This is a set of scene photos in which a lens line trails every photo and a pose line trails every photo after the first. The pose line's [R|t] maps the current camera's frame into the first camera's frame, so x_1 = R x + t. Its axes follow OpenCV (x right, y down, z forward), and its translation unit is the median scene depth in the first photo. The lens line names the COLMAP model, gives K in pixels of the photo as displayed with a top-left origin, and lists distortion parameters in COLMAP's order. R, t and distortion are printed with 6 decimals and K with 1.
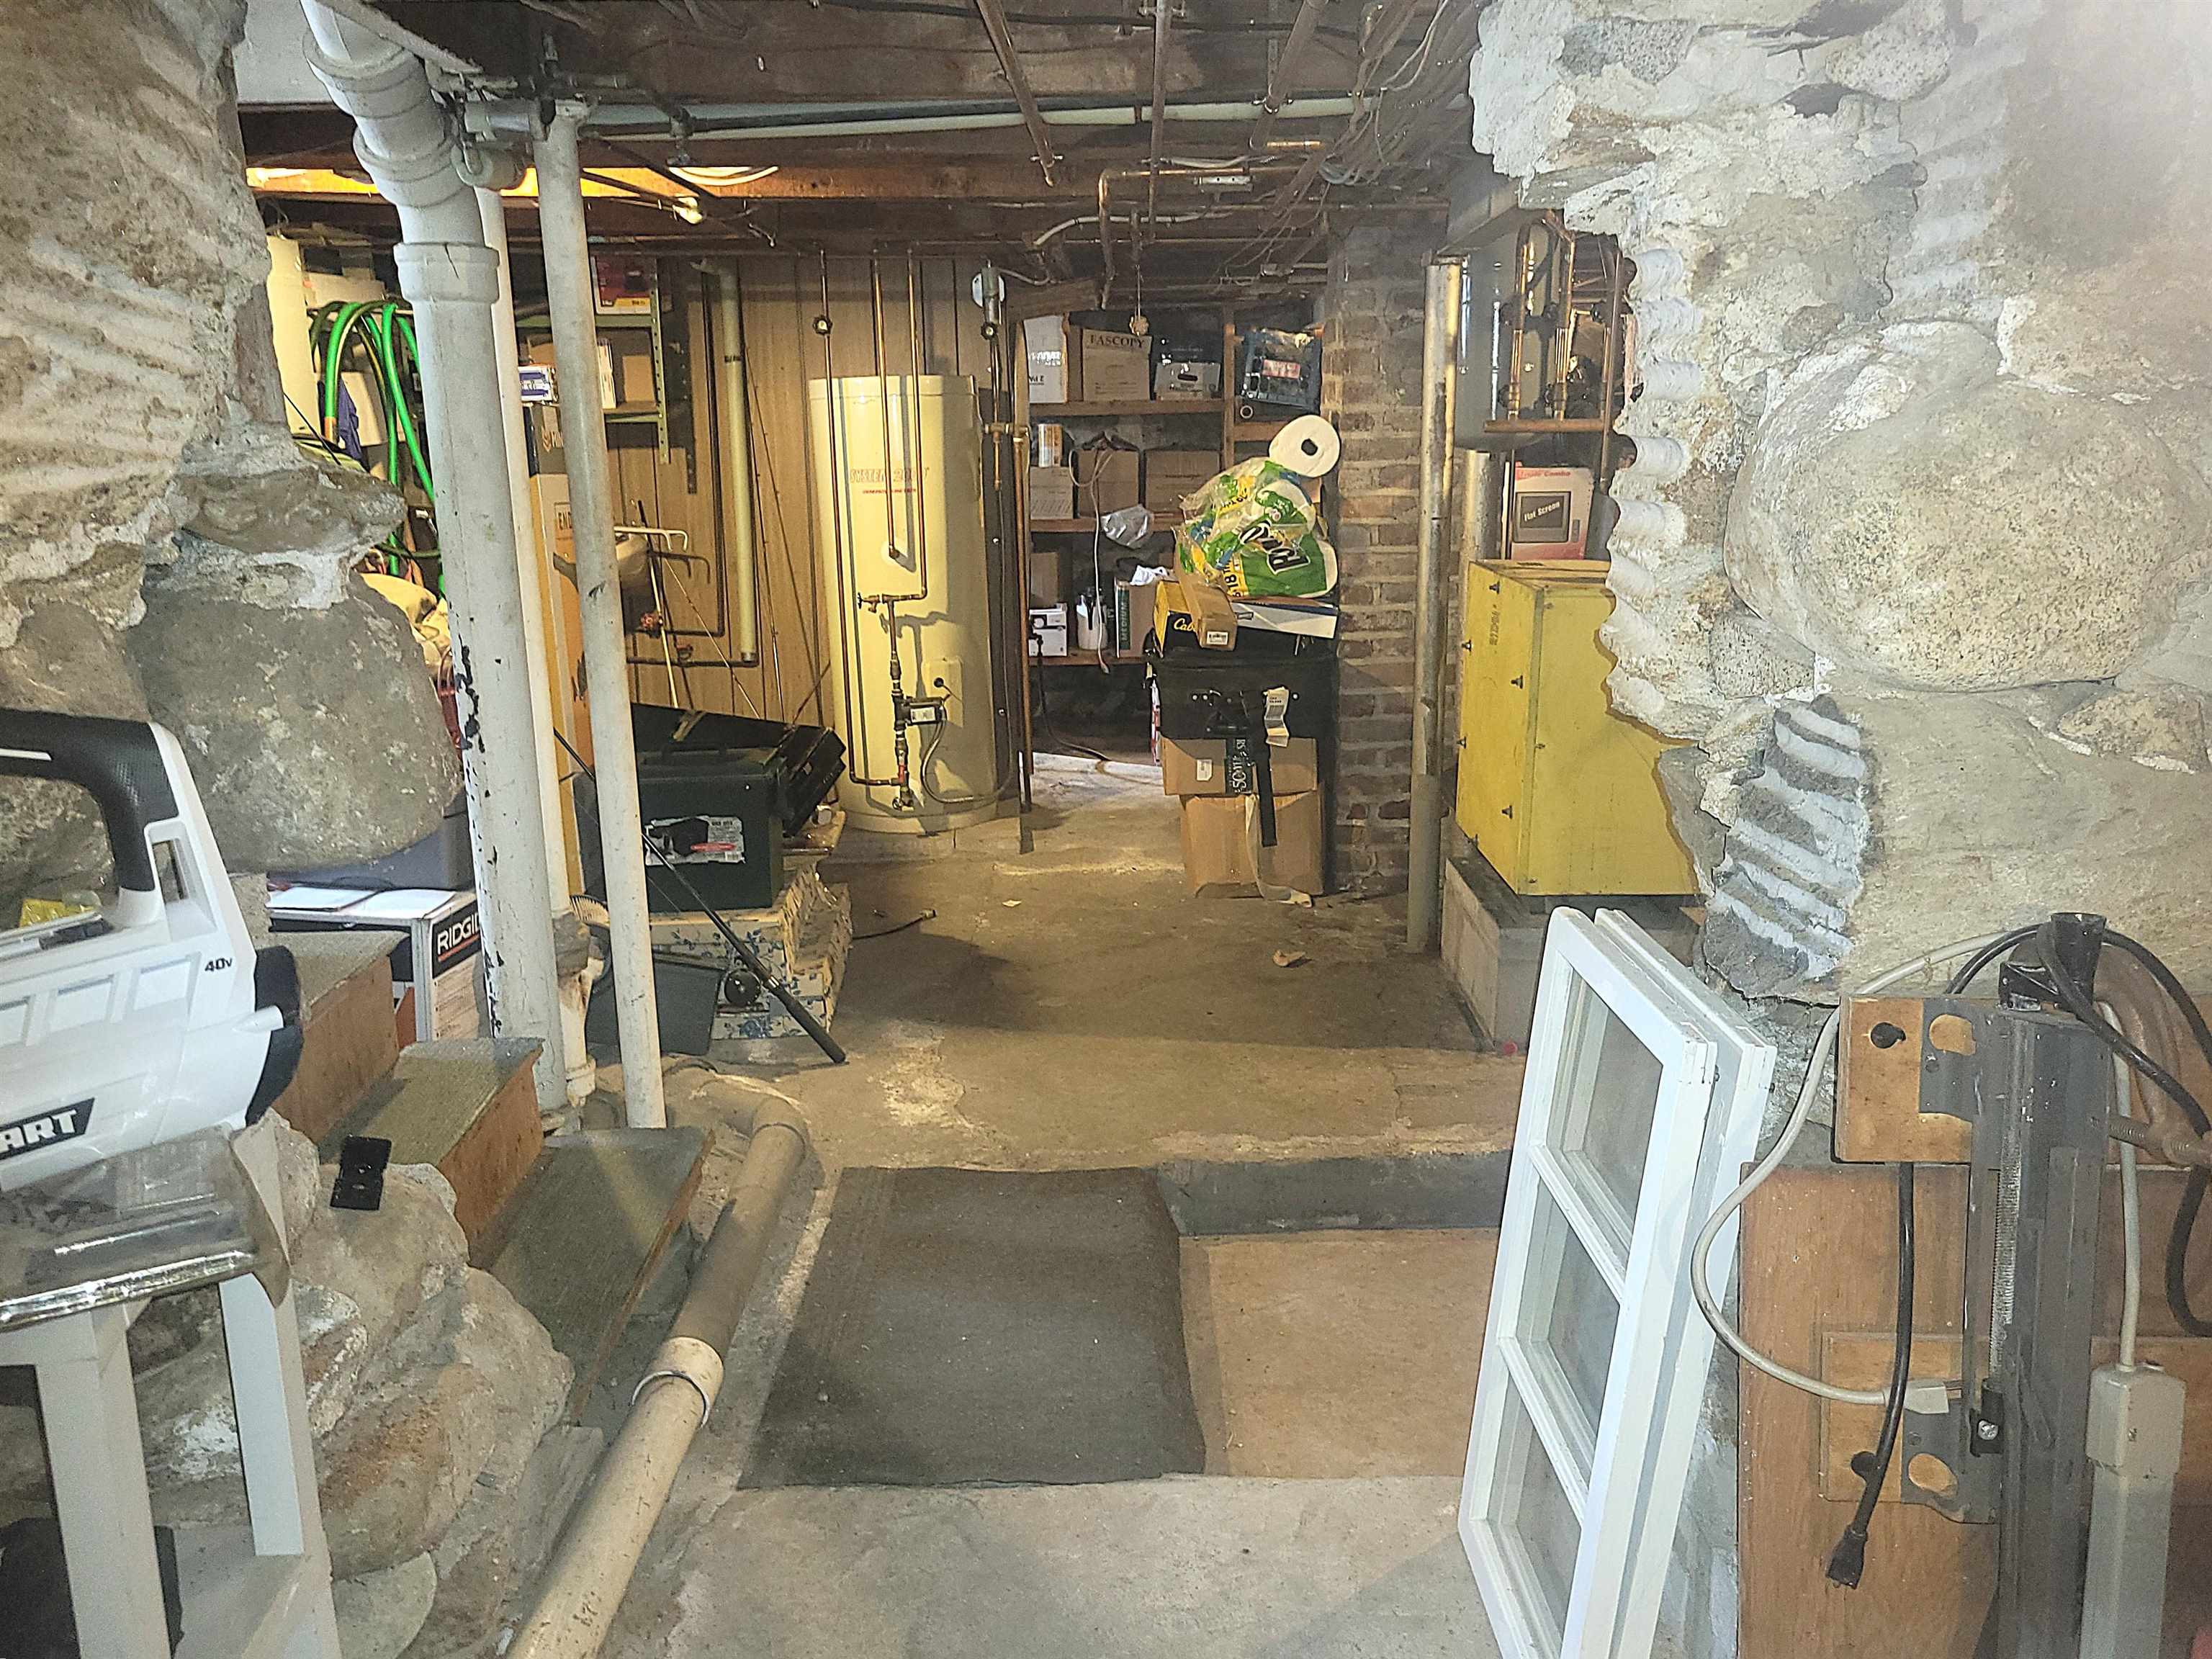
lens RADIAL K [[1673.2, 0, 1102.0], [0, 1673.2, 818.5], [0, 0, 1]] dist [0.035655, -0.006686]
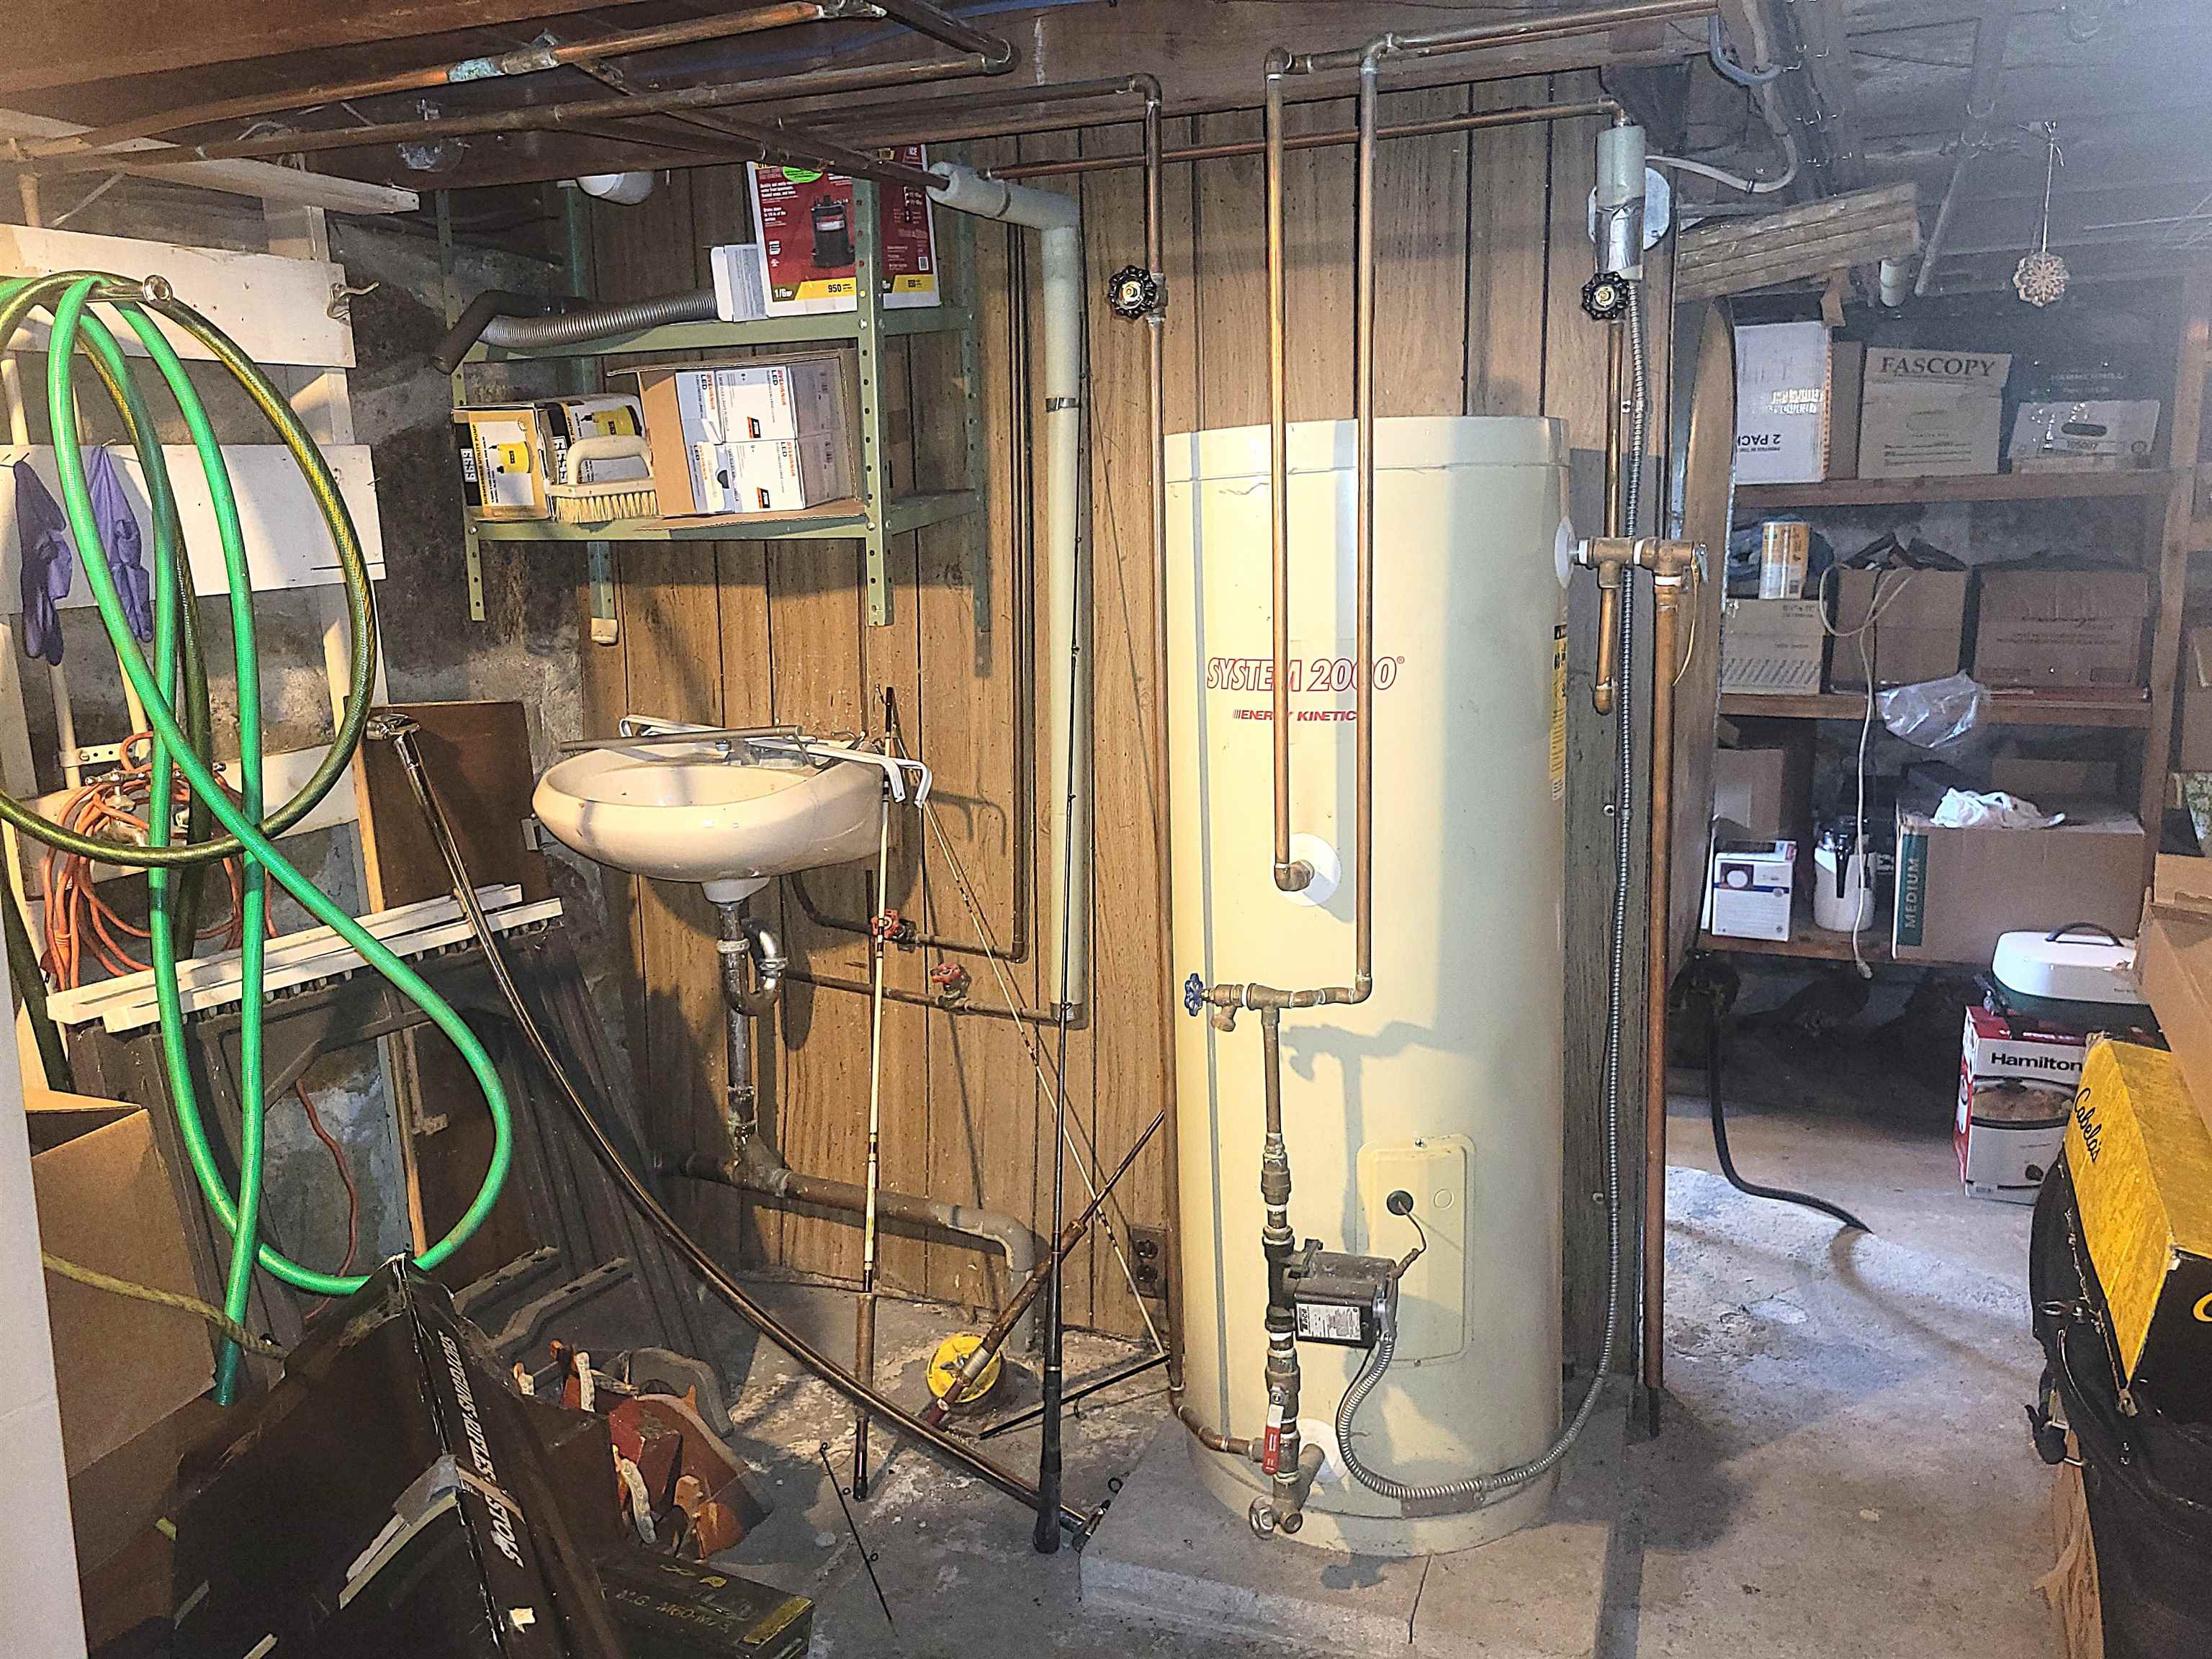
lens RADIAL K [[1673.2, 0, 1102.0], [0, 1673.2, 818.5], [0, 0, 1]] dist [0.035655, -0.006686]
pose [[0.912596, 0.067012, -0.403334, -0.009225], [-0.086622, 0.995773, -0.030550, -0.137791], [0.399582, 0.062818, 0.914543, 0.556287]]
